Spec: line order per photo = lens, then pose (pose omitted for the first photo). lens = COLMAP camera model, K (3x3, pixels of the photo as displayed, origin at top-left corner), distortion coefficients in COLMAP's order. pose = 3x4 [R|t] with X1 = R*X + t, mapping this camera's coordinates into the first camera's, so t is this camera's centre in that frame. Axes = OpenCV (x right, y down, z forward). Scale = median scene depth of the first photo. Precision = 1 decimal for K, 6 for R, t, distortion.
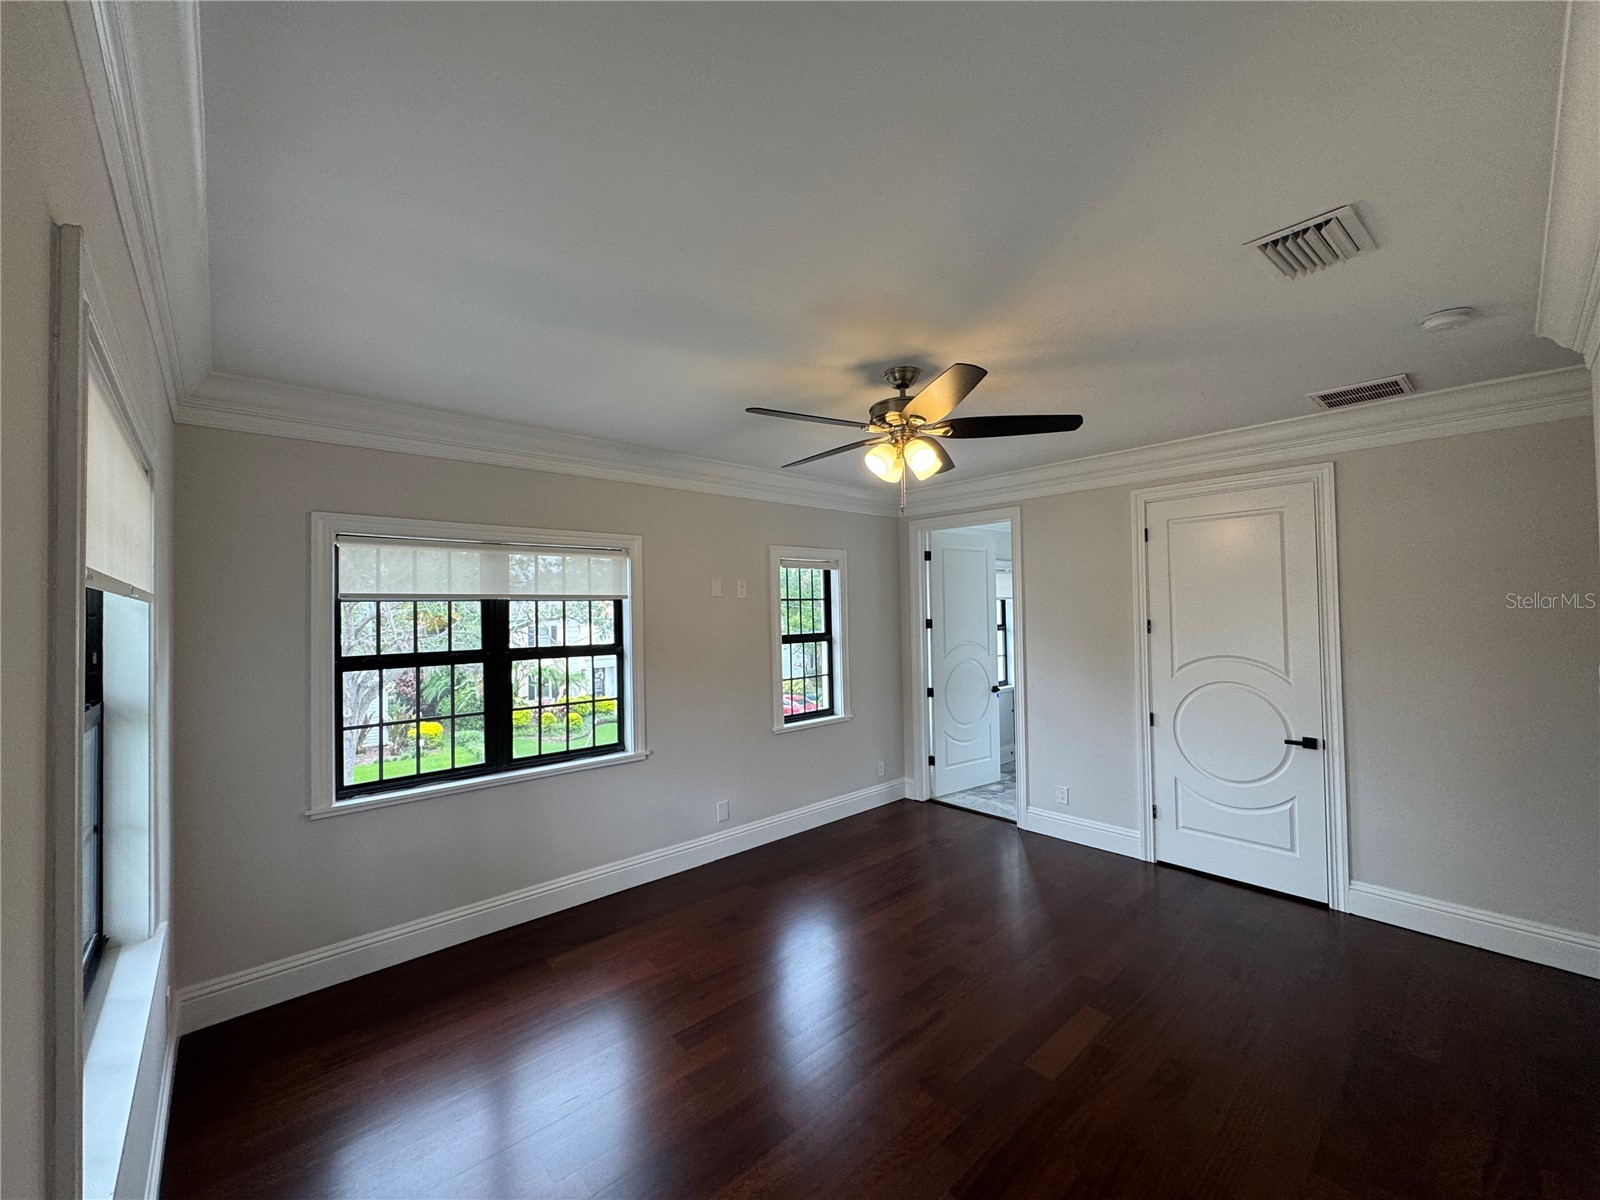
lens RADIAL K [[632.9, 0, 800.0], [0, 632.9, 600.0], [0, 0, 1]] dist [-0.026520, 0.000030]
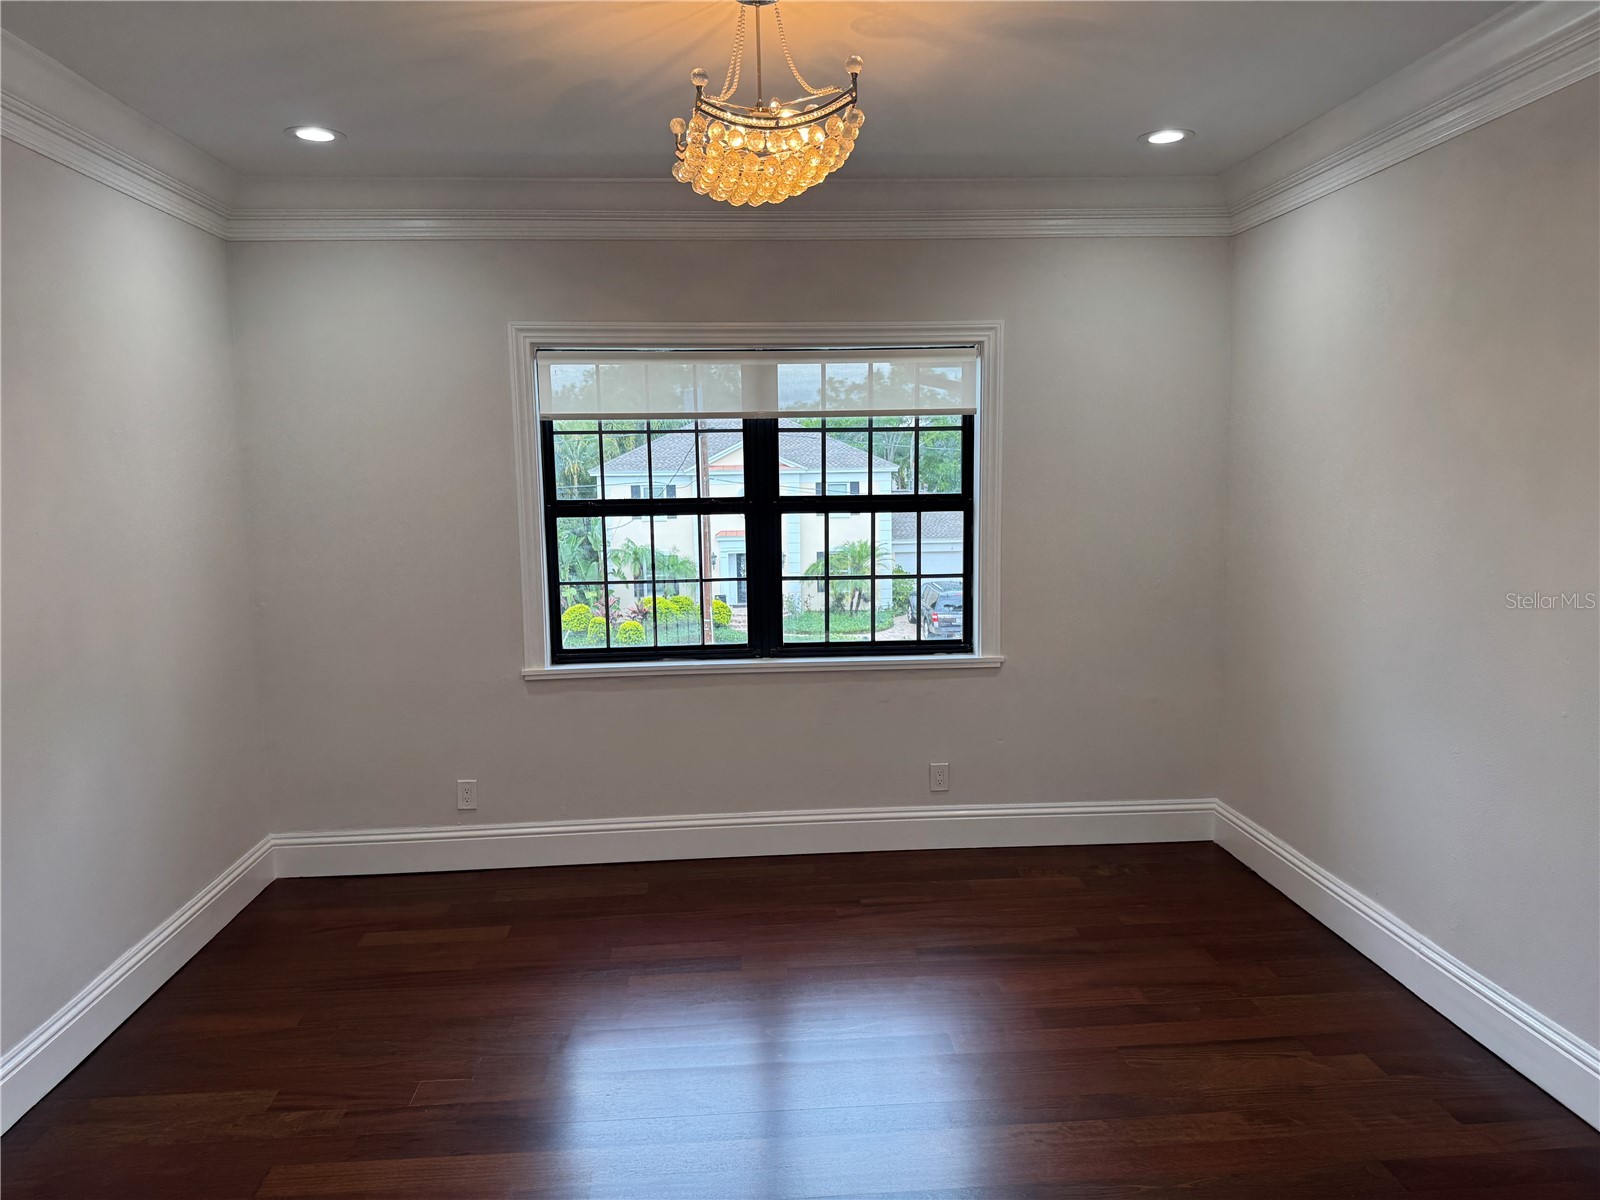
lens RADIAL K [[891.5, 0, 800.0], [0, 891.5, 600.0], [0, 0, 1]] dist [0.001103, -0.000026]
pose [[0.776584, 0.110489, -0.620249, 0.222163], [0.010462, 0.982104, 0.188048, 0.000688], [0.629927, -0.152525, 0.761530, 0.207597]]
